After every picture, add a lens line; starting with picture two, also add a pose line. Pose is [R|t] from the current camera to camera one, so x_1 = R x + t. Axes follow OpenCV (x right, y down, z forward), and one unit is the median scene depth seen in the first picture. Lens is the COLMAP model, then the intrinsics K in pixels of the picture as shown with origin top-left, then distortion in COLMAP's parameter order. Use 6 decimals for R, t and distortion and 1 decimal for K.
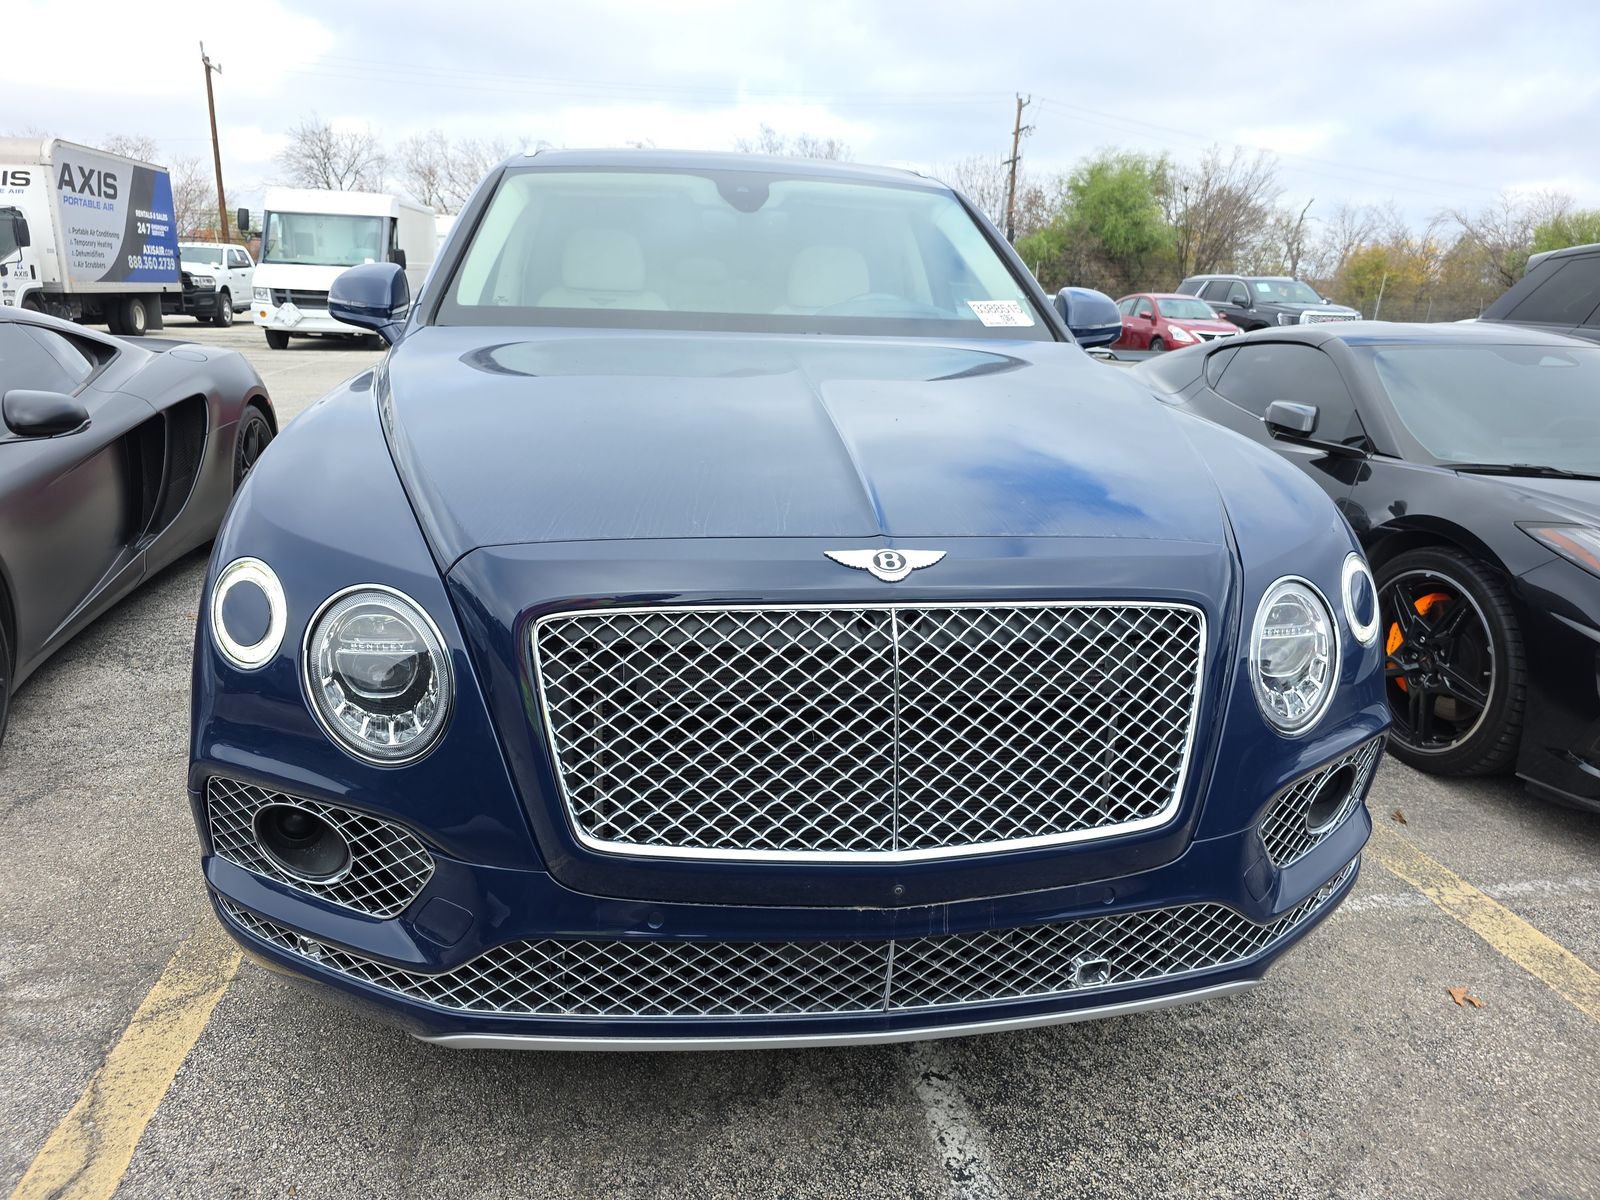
lens RADIAL K [[1085.7, 0, 823.0], [0, 1085.7, 617.1], [0, 0, 1]] dist [0.040493, -0.063070]
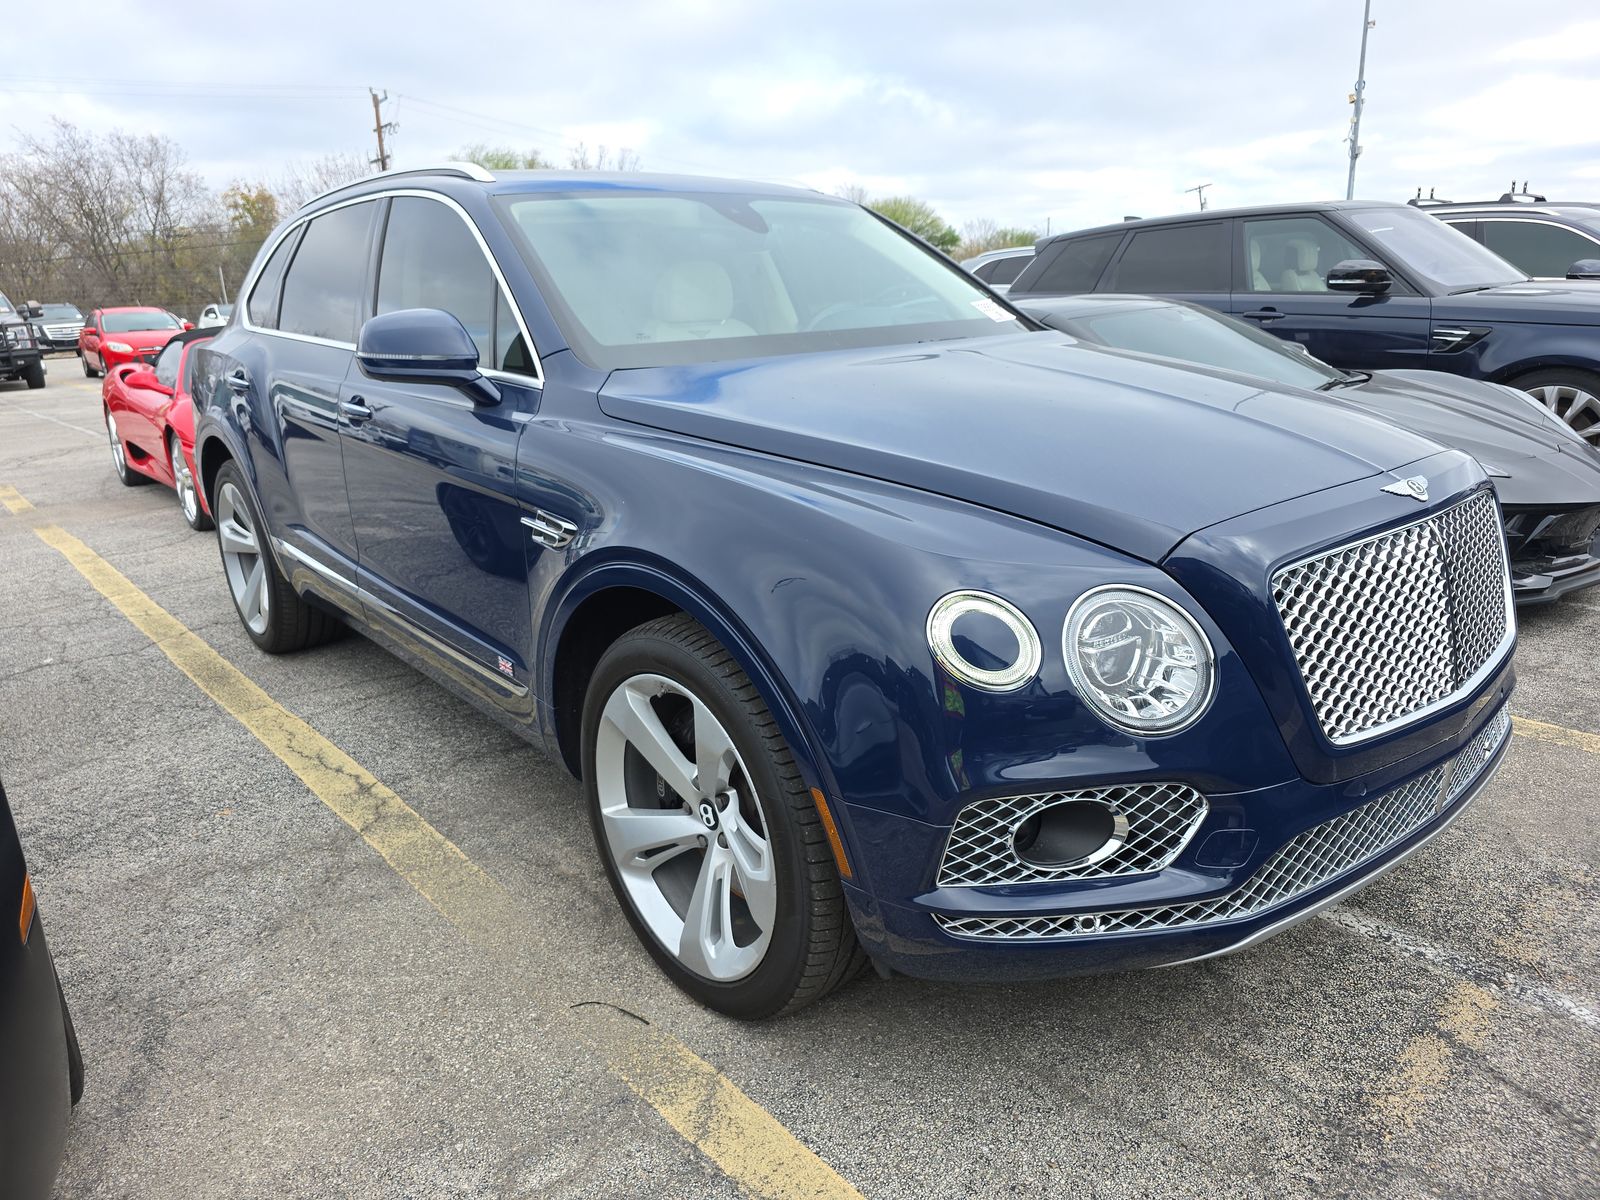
lens RADIAL K [[1126.5, 0, 803.9], [0, 1126.5, 621.4], [0, 0, 1]] dist [-0.000946, -0.005777]
pose [[0.825287, -0.216025, 0.521761, -0.117237], [0.217265, 0.974284, 0.059727, -0.011848], [-0.521246, 0.064069, 0.850998, 0.015792]]
